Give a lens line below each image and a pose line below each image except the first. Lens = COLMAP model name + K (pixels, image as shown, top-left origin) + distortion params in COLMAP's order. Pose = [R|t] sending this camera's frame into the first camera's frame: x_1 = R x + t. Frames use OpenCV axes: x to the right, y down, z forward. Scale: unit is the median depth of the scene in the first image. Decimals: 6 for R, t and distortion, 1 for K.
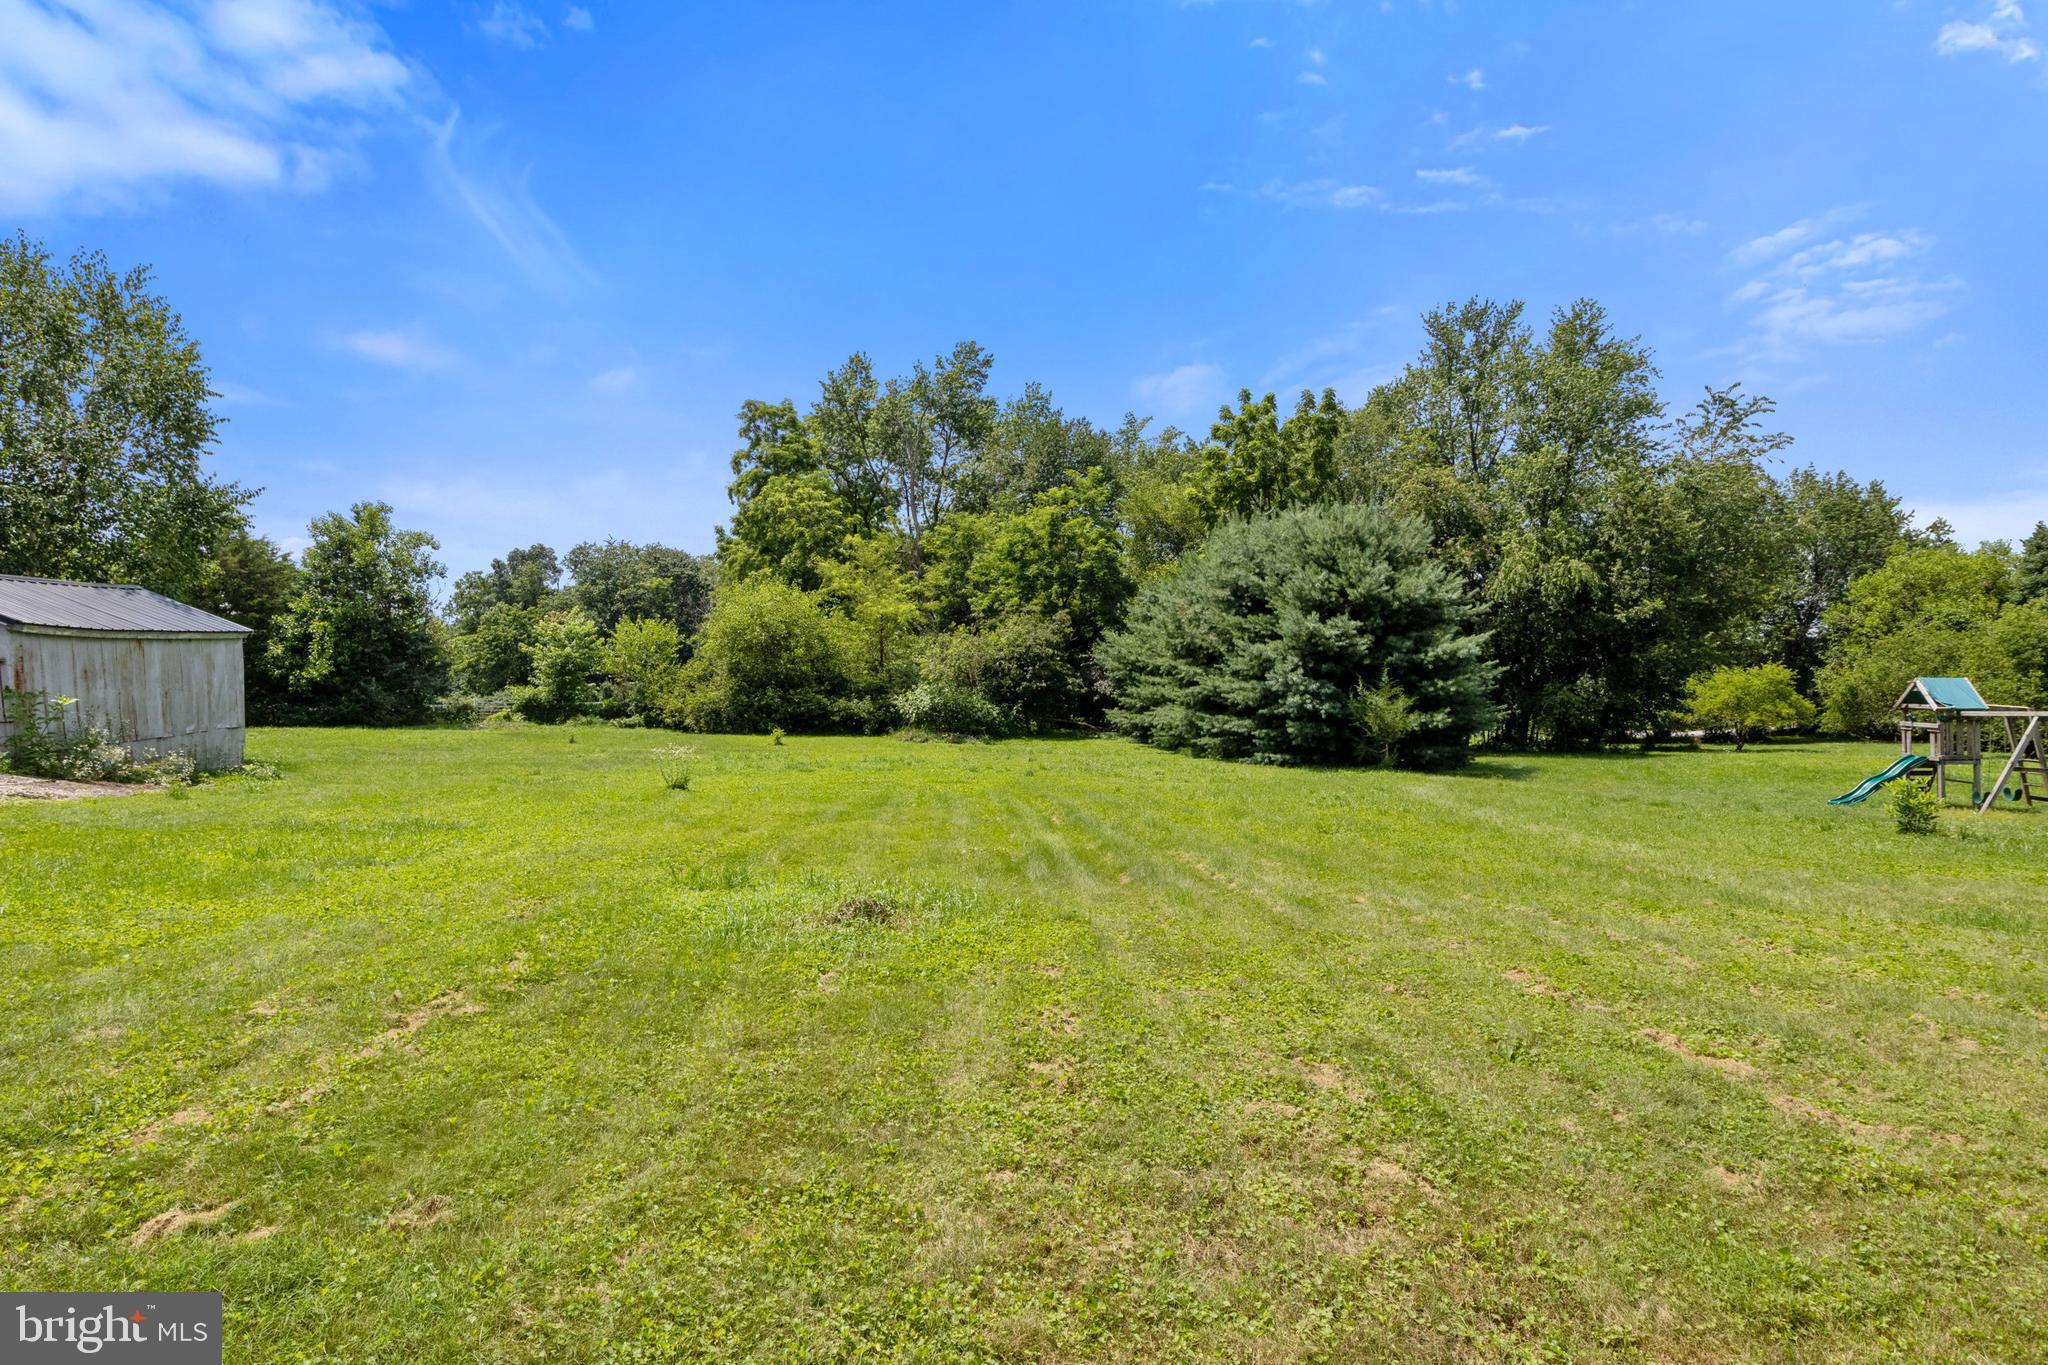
lens RADIAL K [[1044.7, 0, 1024.0], [0, 1044.7, 682.5], [0, 0, 1]] dist [0.001098, -0.000469]
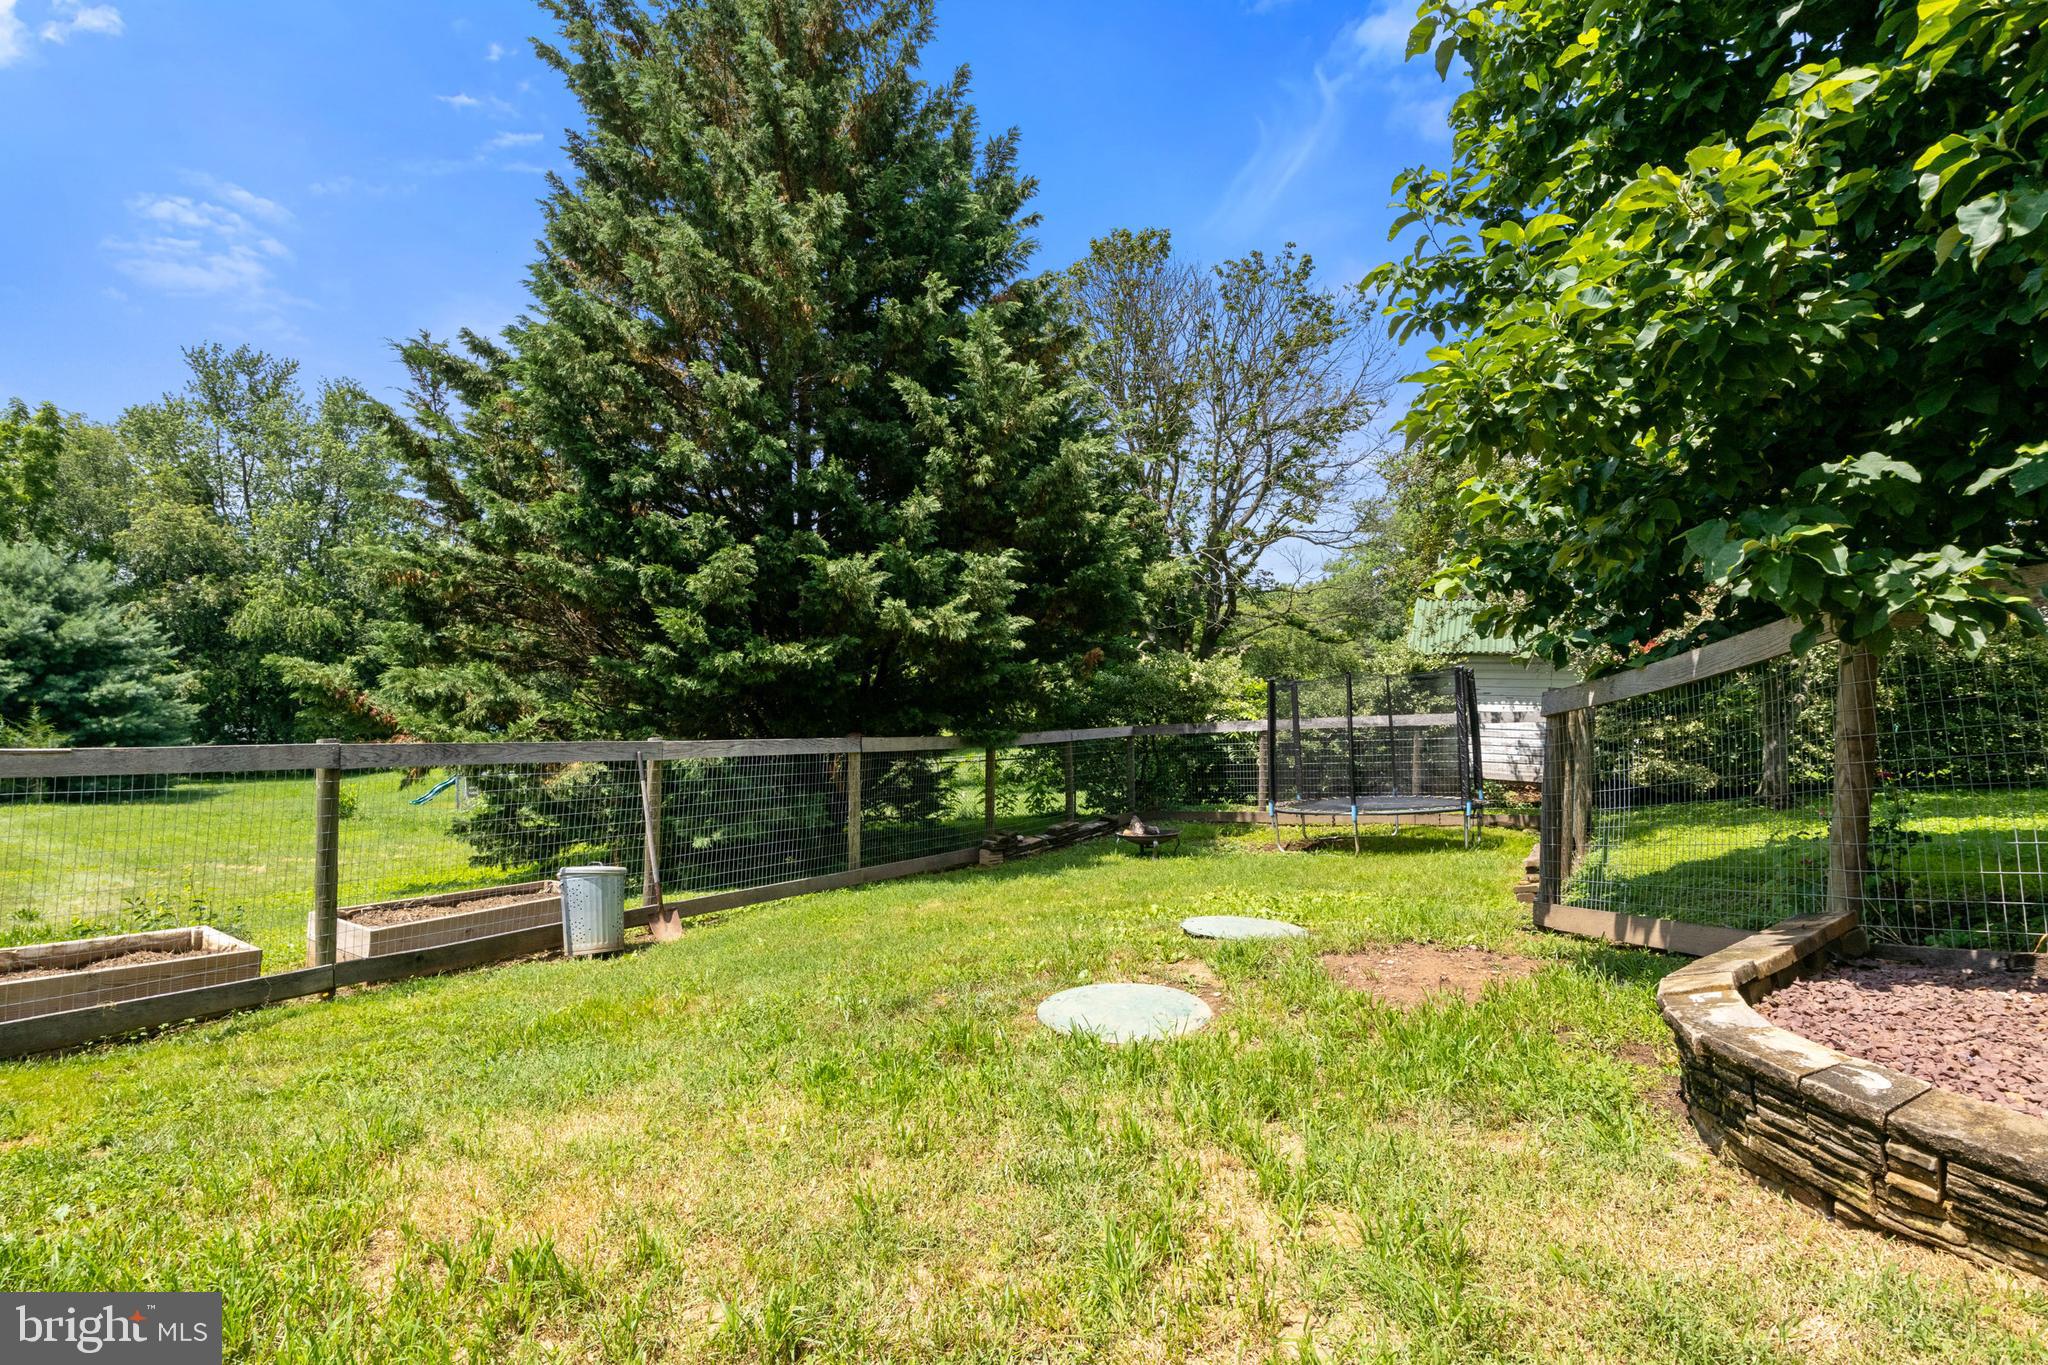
lens RADIAL K [[1044.7, 0, 1024.0], [0, 1044.7, 682.5], [0, 0, 1]] dist [0.001098, -0.000469]
pose [[0.587541, 0.016333, 0.809029, 0.057767], [-0.002331, 0.999826, -0.018493, -0.015150], [-0.809191, 0.008979, 0.587477, -0.304950]]
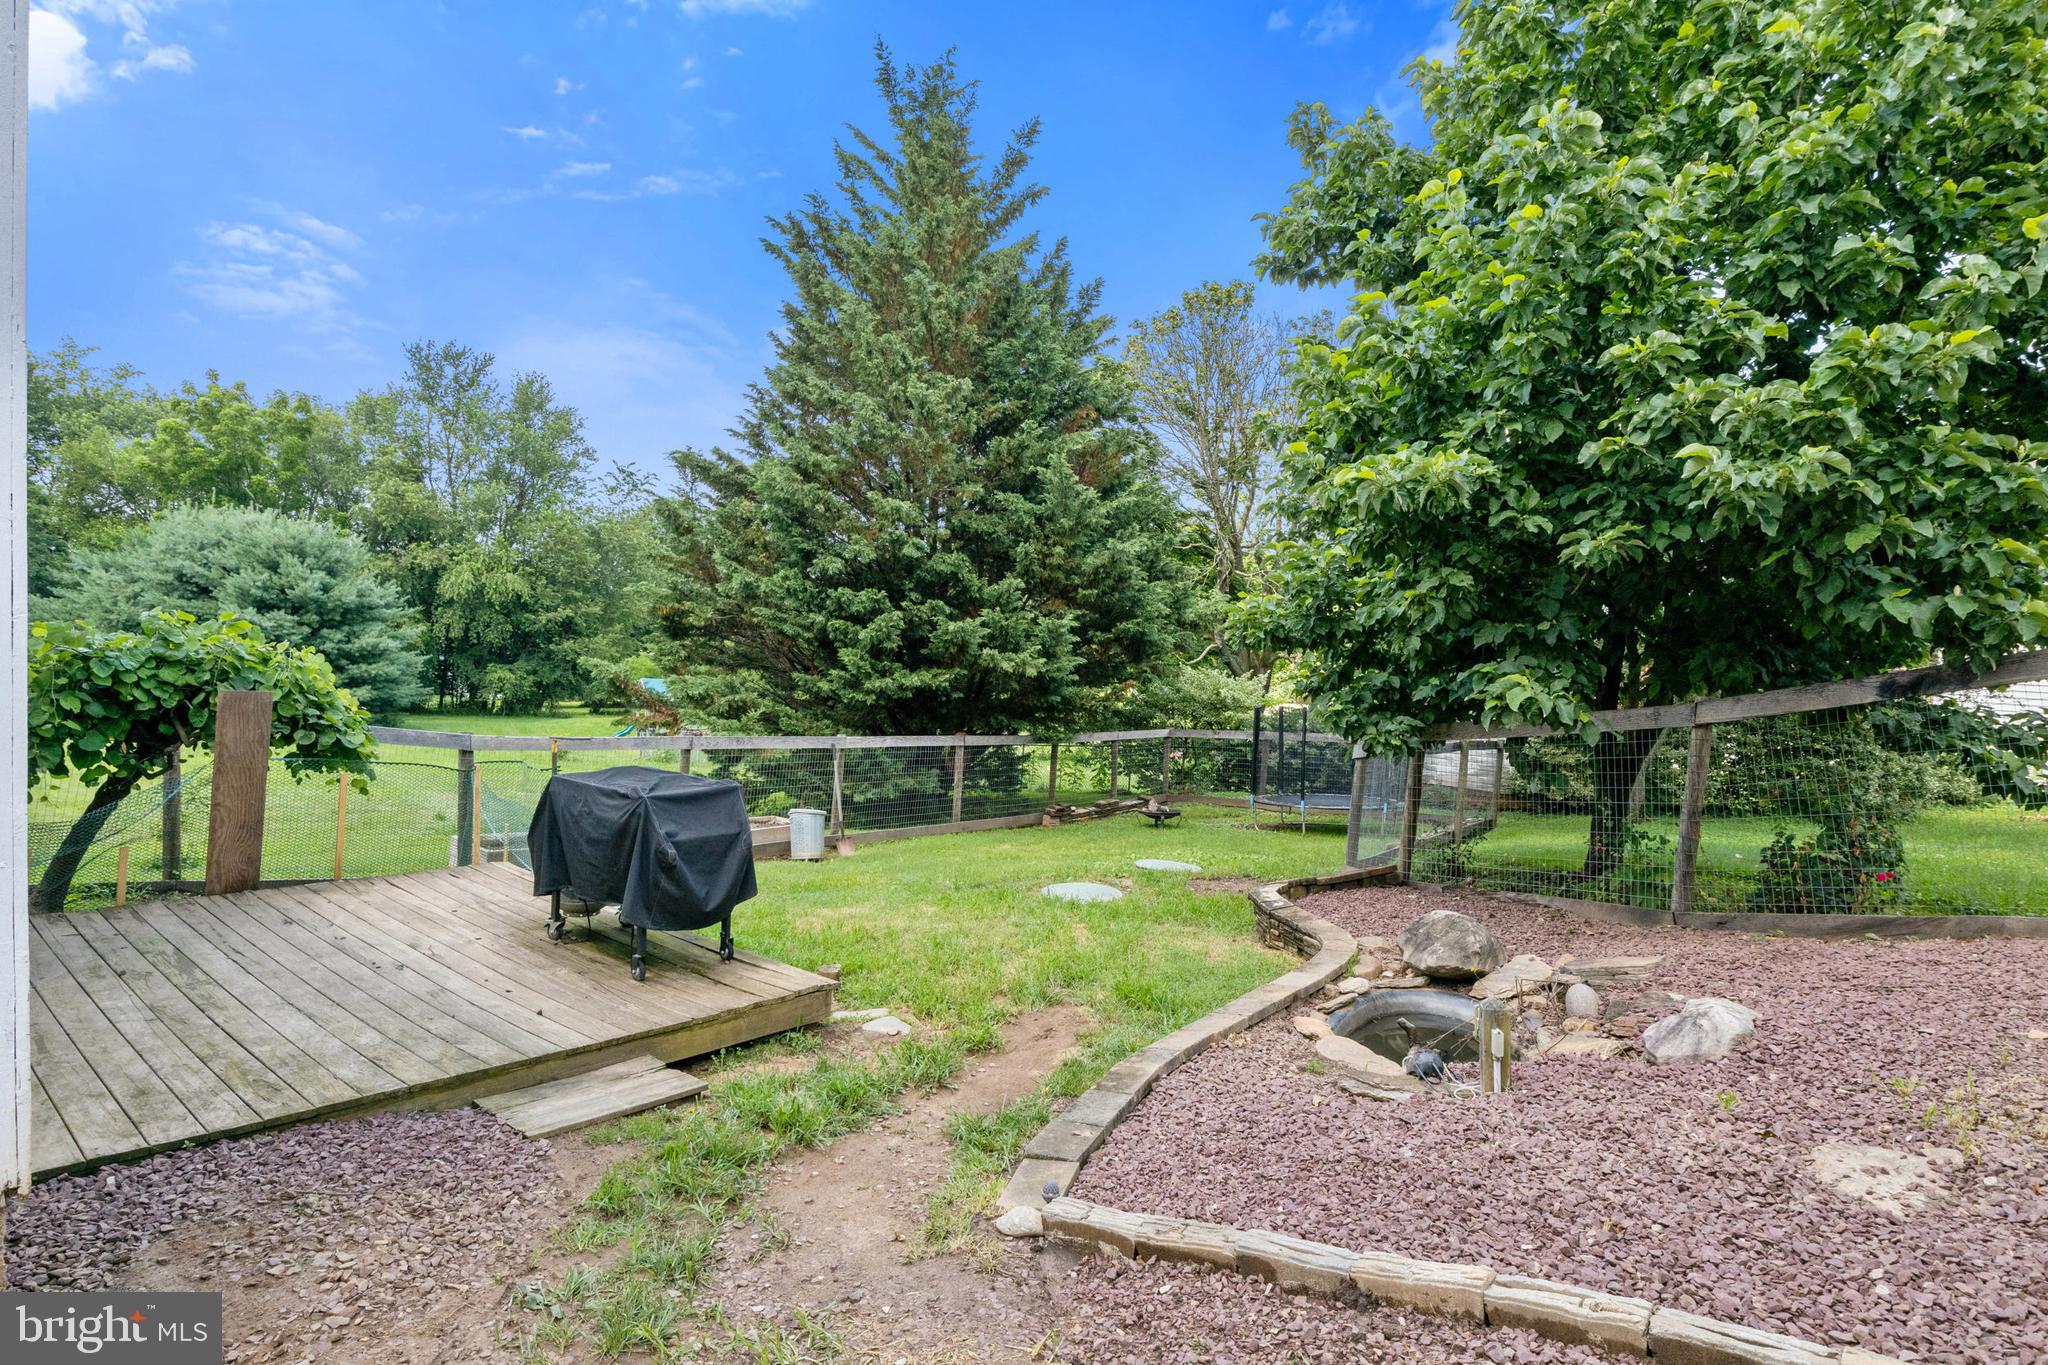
lens RADIAL K [[1029.7, 0, 1023.6], [0, 1029.7, 704.4], [0, 0, 1]] dist [0.001209, -0.000098]
pose [[0.663068, 0.009548, 0.748498, -0.024562], [-0.053559, 0.997961, 0.034716, -0.031396], [-0.746641, -0.063107, 0.662227, -0.385392]]
